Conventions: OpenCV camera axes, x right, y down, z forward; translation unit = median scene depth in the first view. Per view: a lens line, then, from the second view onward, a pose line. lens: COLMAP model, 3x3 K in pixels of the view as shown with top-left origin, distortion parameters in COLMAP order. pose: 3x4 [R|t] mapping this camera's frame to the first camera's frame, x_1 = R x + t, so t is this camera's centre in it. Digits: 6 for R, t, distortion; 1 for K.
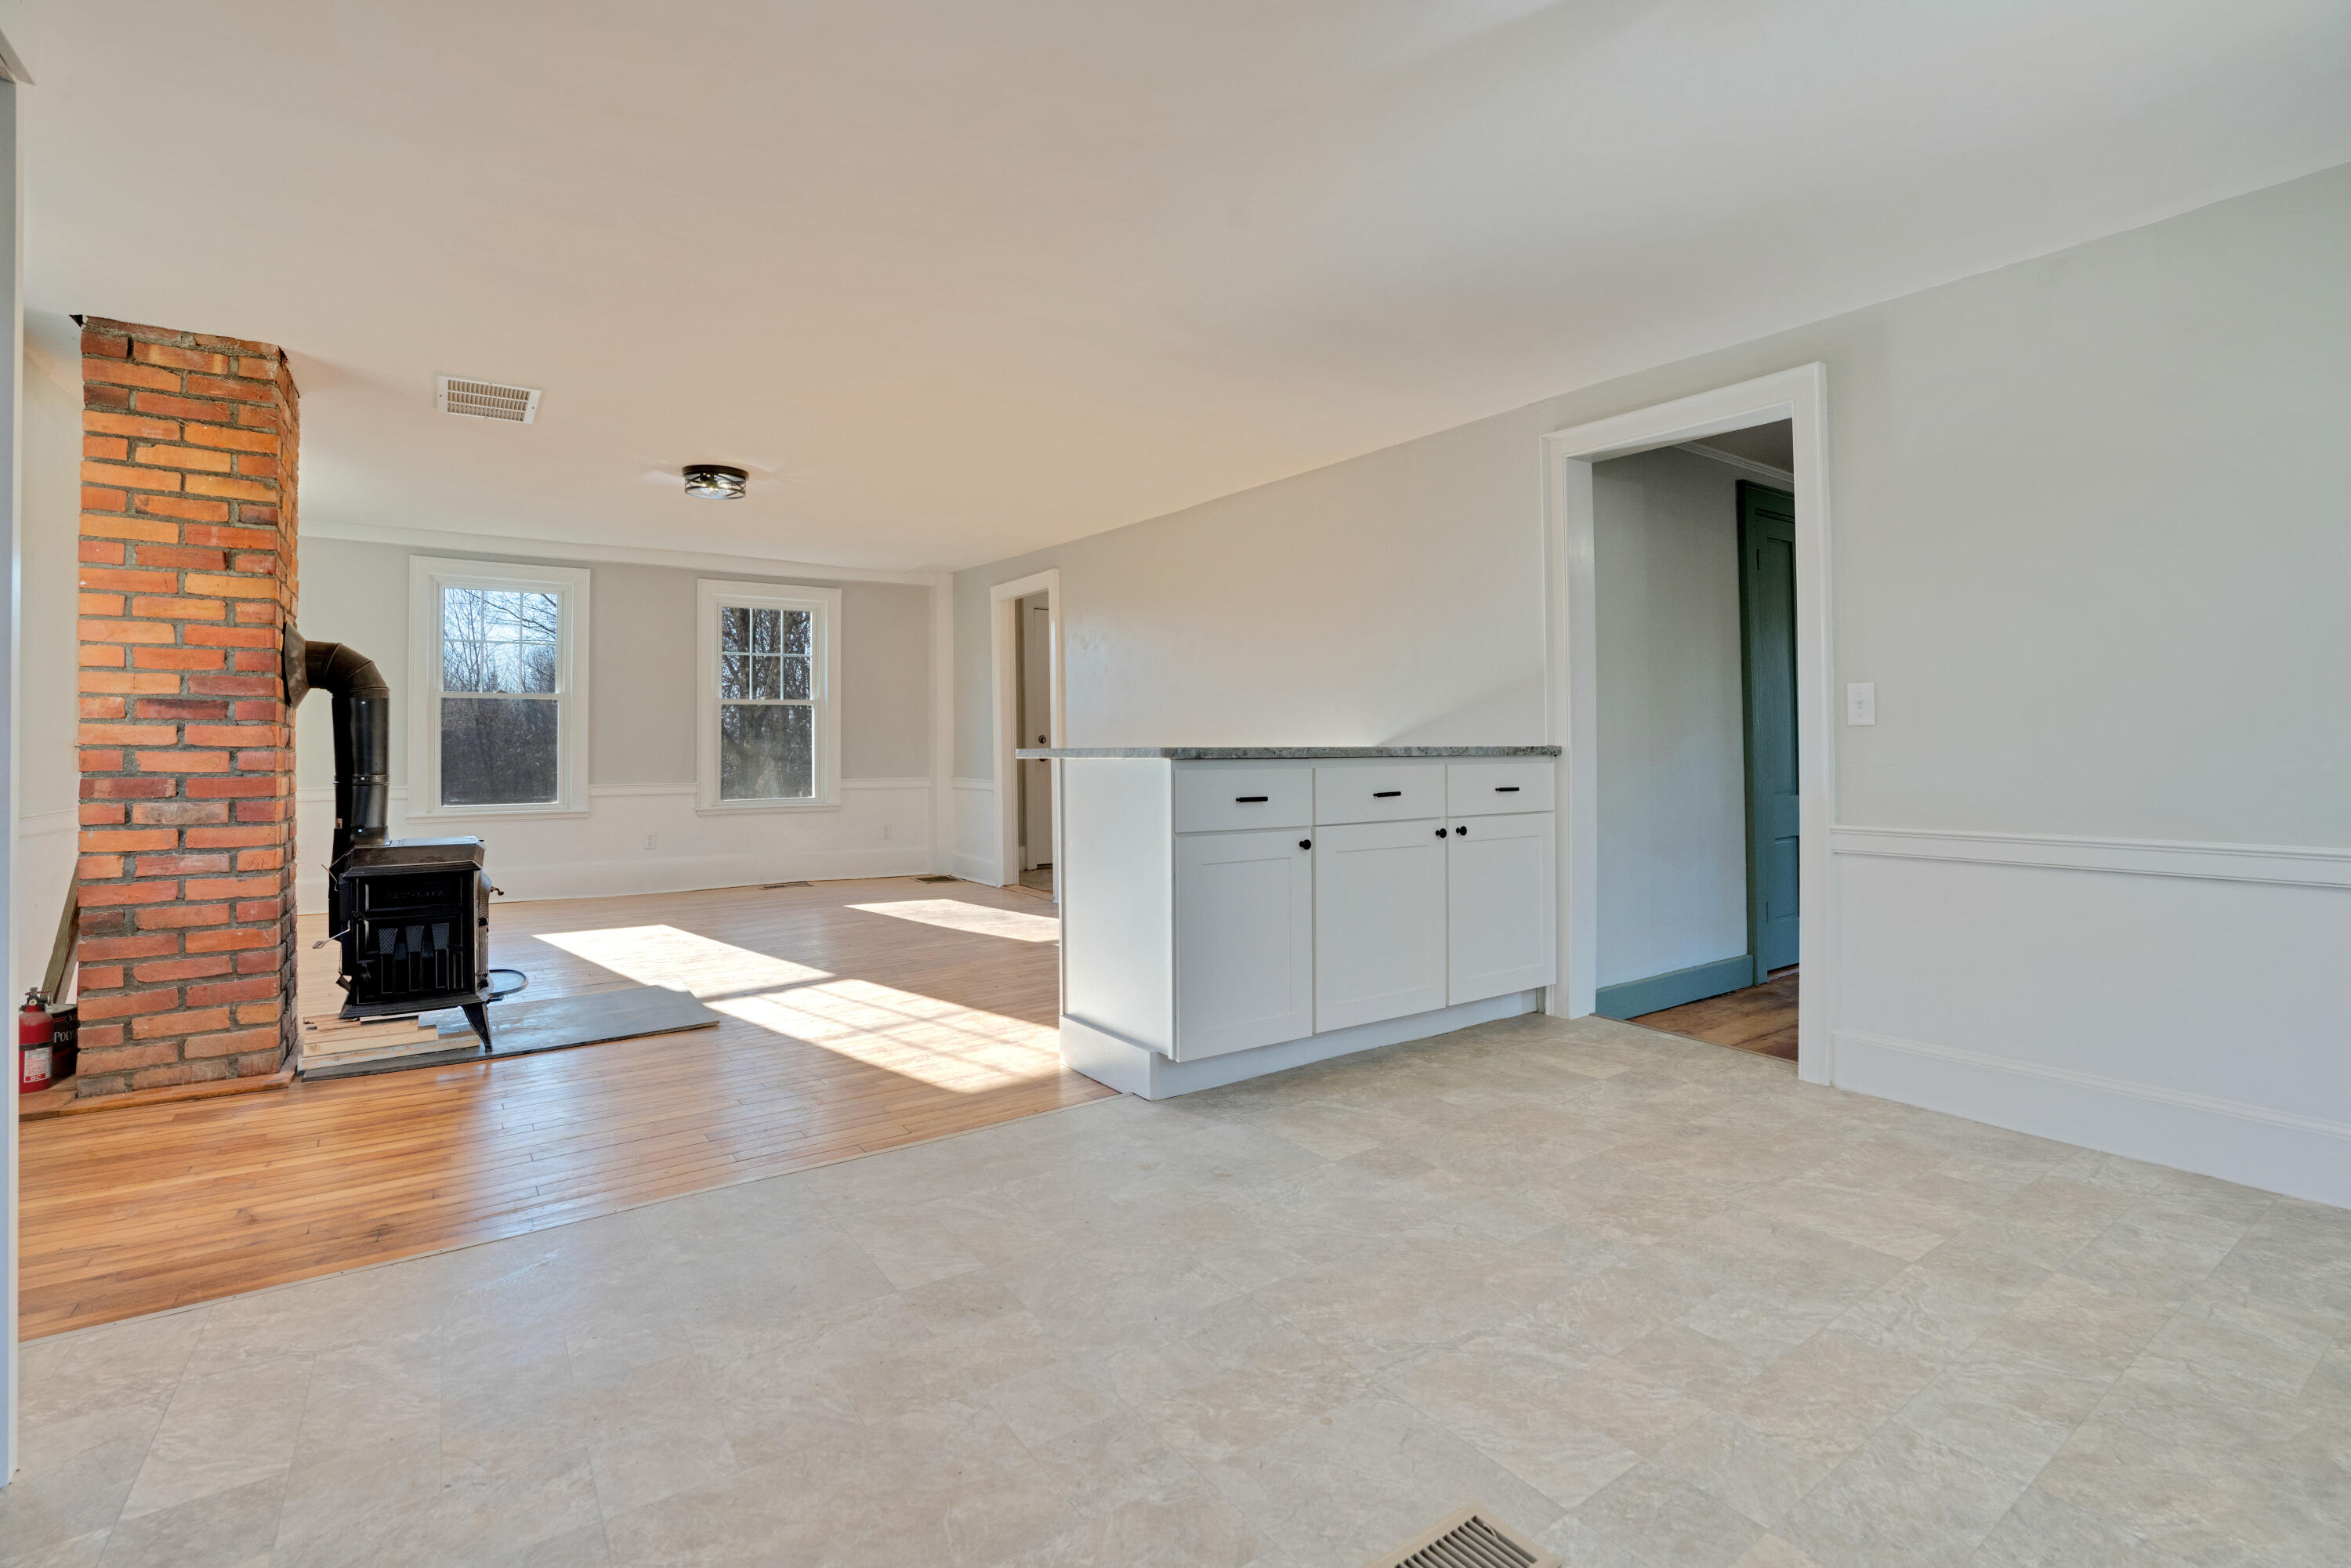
lens RADIAL K [[1104.3, 0, 1196.4], [0, 1104.3, 719.2], [0, 0, 1]] dist [-0.062662, 0.020200]
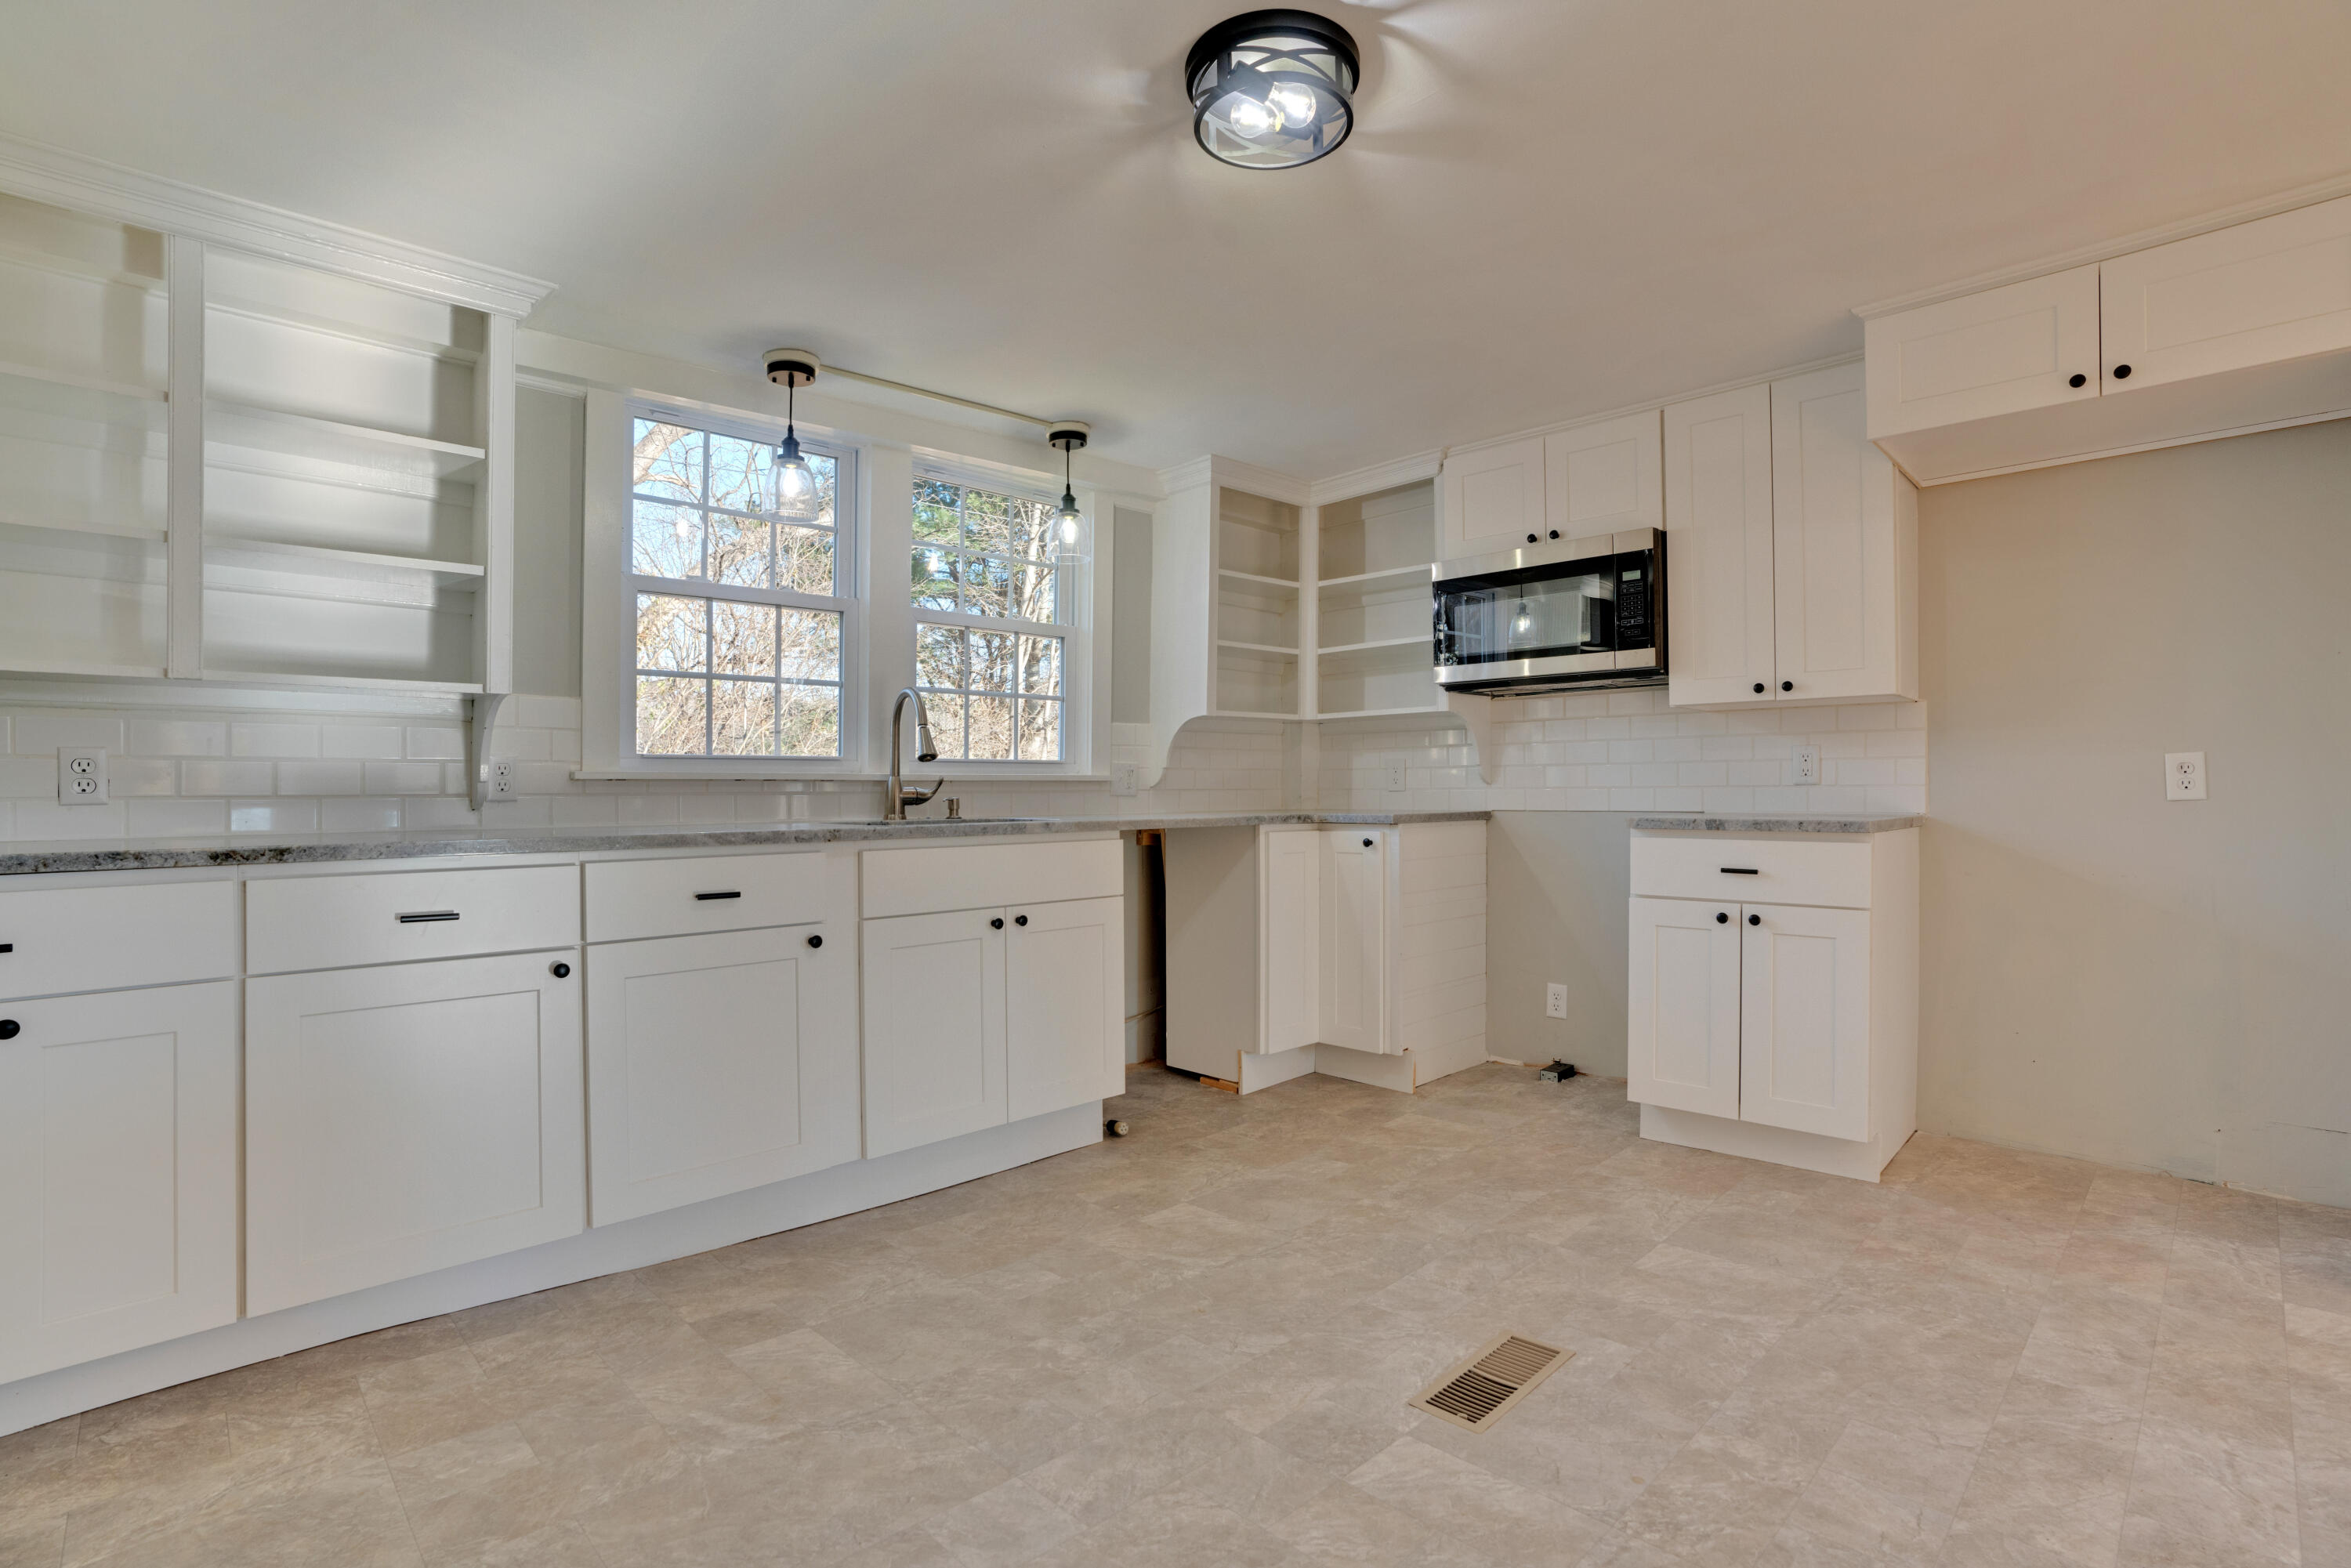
lens RADIAL K [[1092.4, 0, 1189.2], [0, 1092.4, 784.7], [0, 0, 1]] dist [-0.071809, 0.029915]
pose [[-0.985225, 0.014204, -0.170676, 0.354572], [0.018893, 0.999486, -0.025885, 0.005243], [0.170220, -0.028727, -0.984987, 0.978306]]
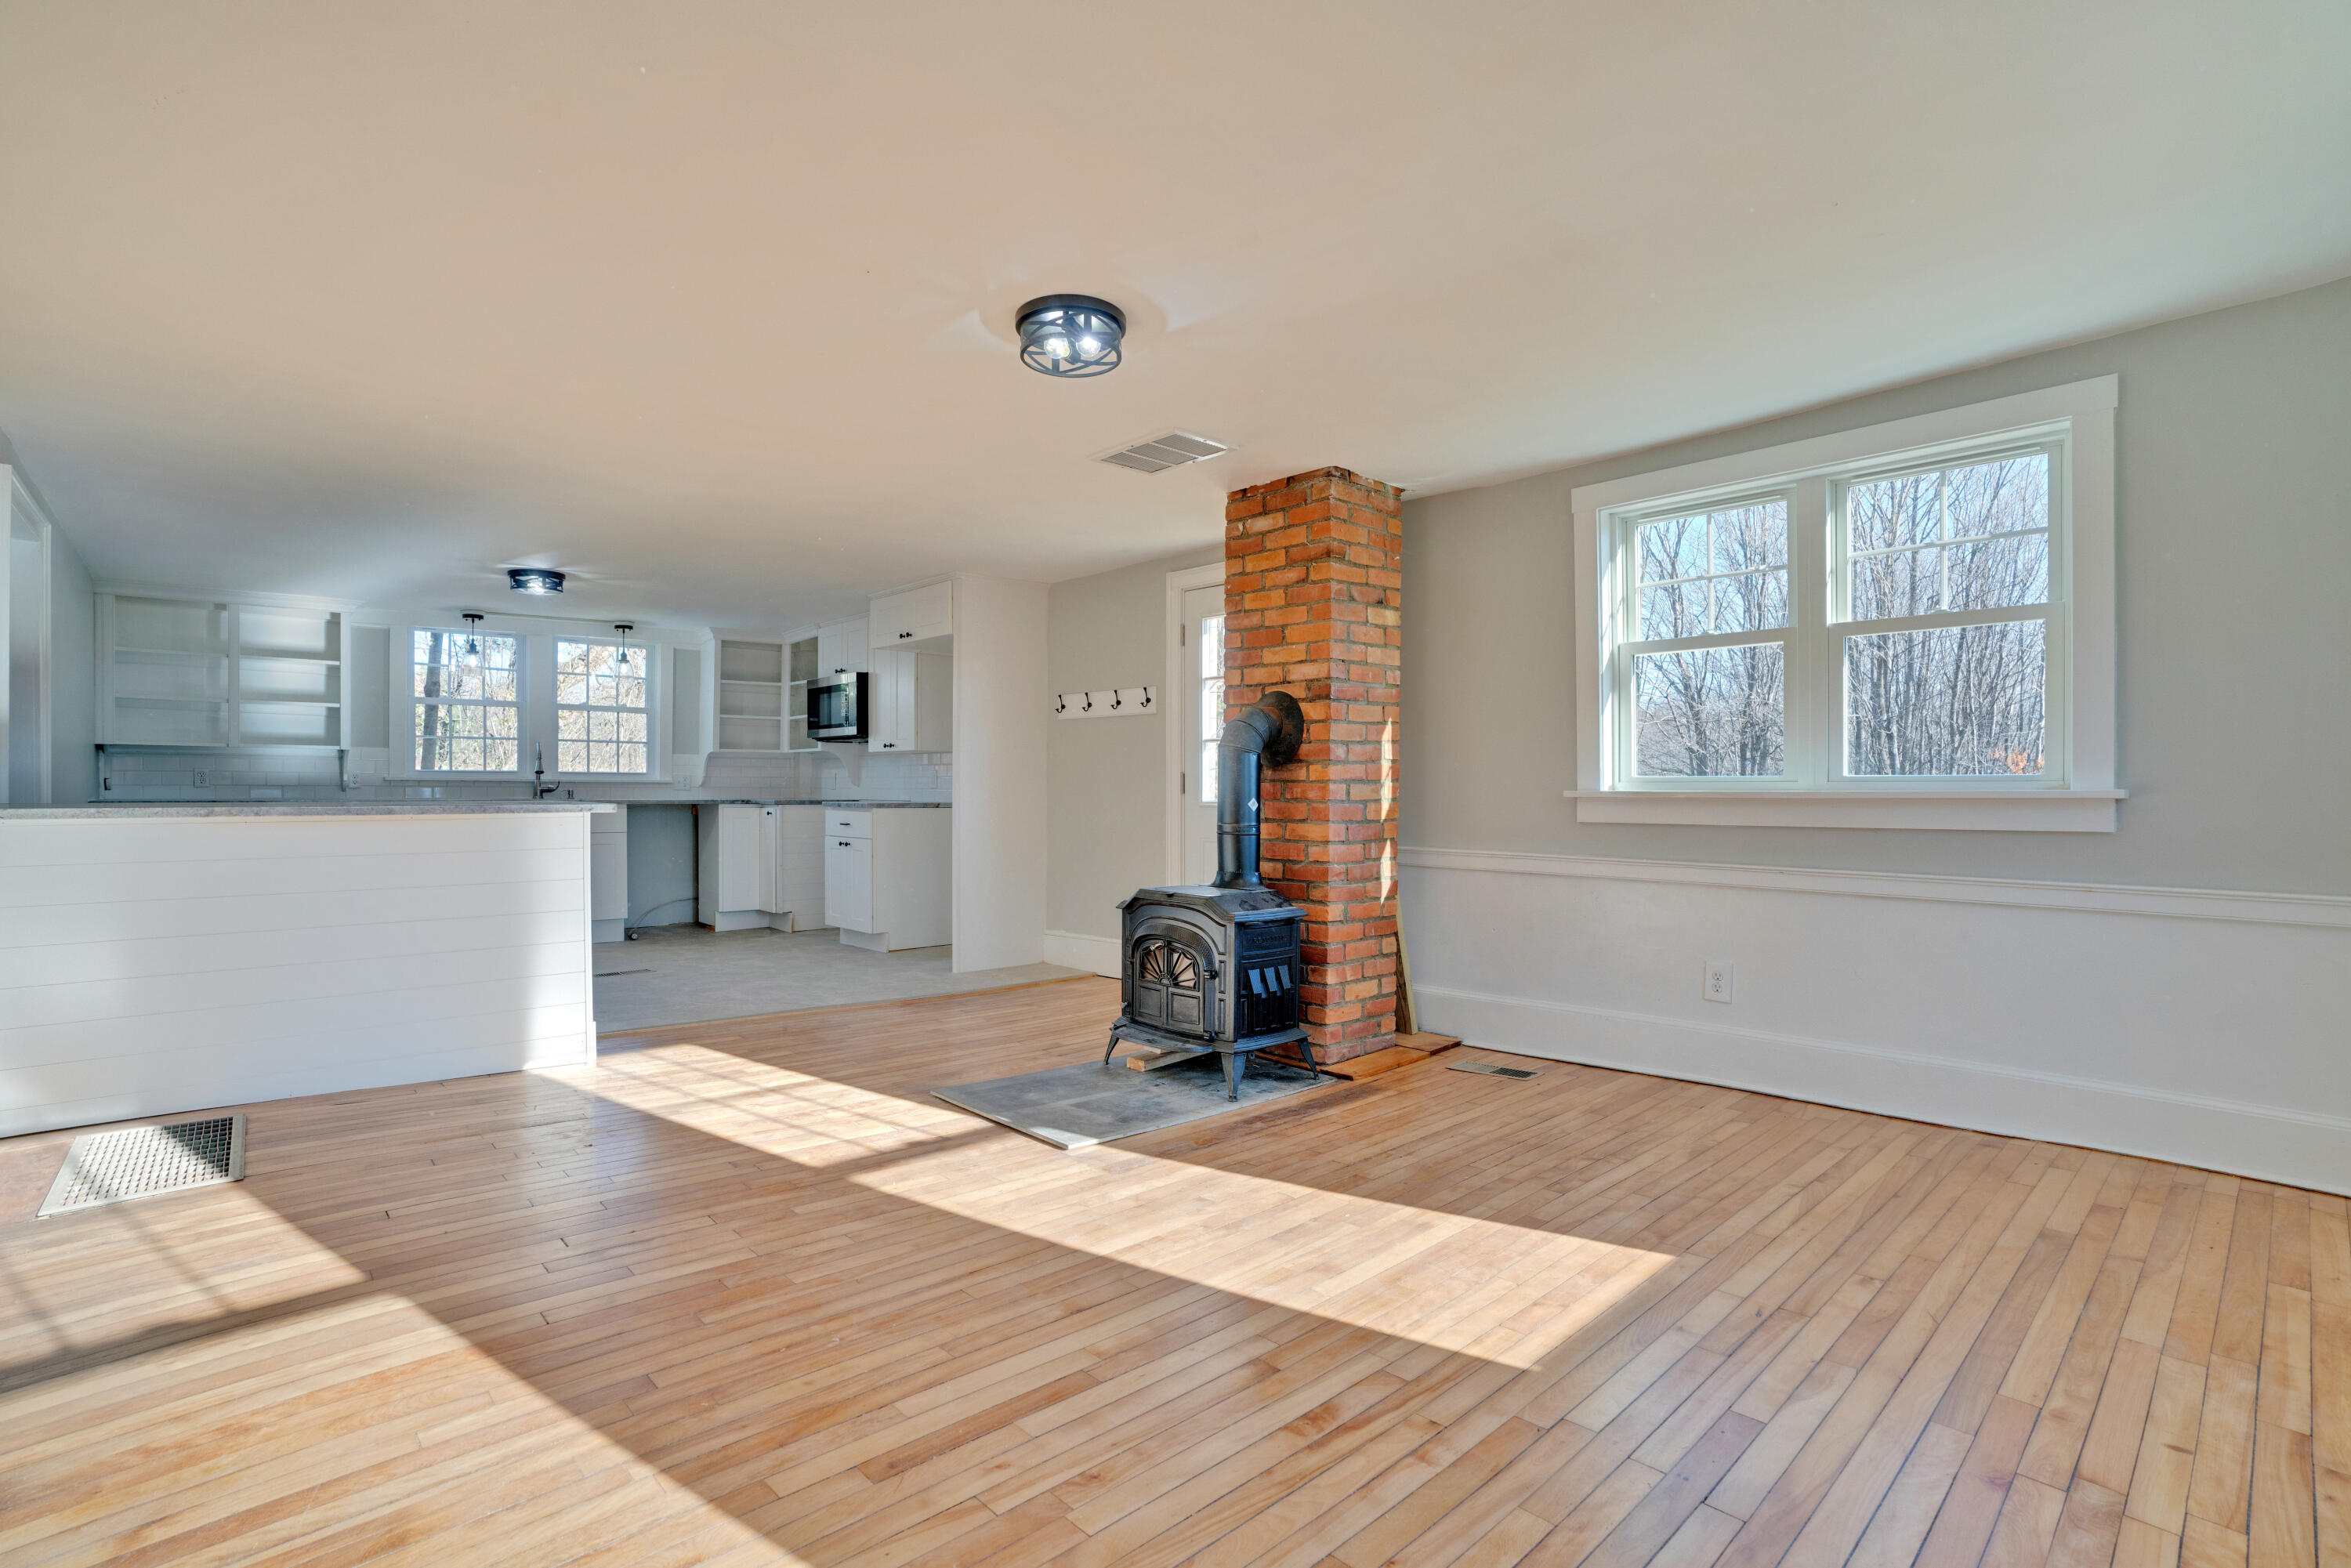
lens RADIAL K [[1076.9, 0, 1182.2], [0, 1076.9, 802.9], [0, 0, 1]] dist [-0.080795, 0.043645]
pose [[-0.990109, 0.004932, -0.140211, -0.656509], [0.006225, 0.999942, -0.008790, 0.046382], [0.140160, -0.009576, -0.990083, 2.444192]]
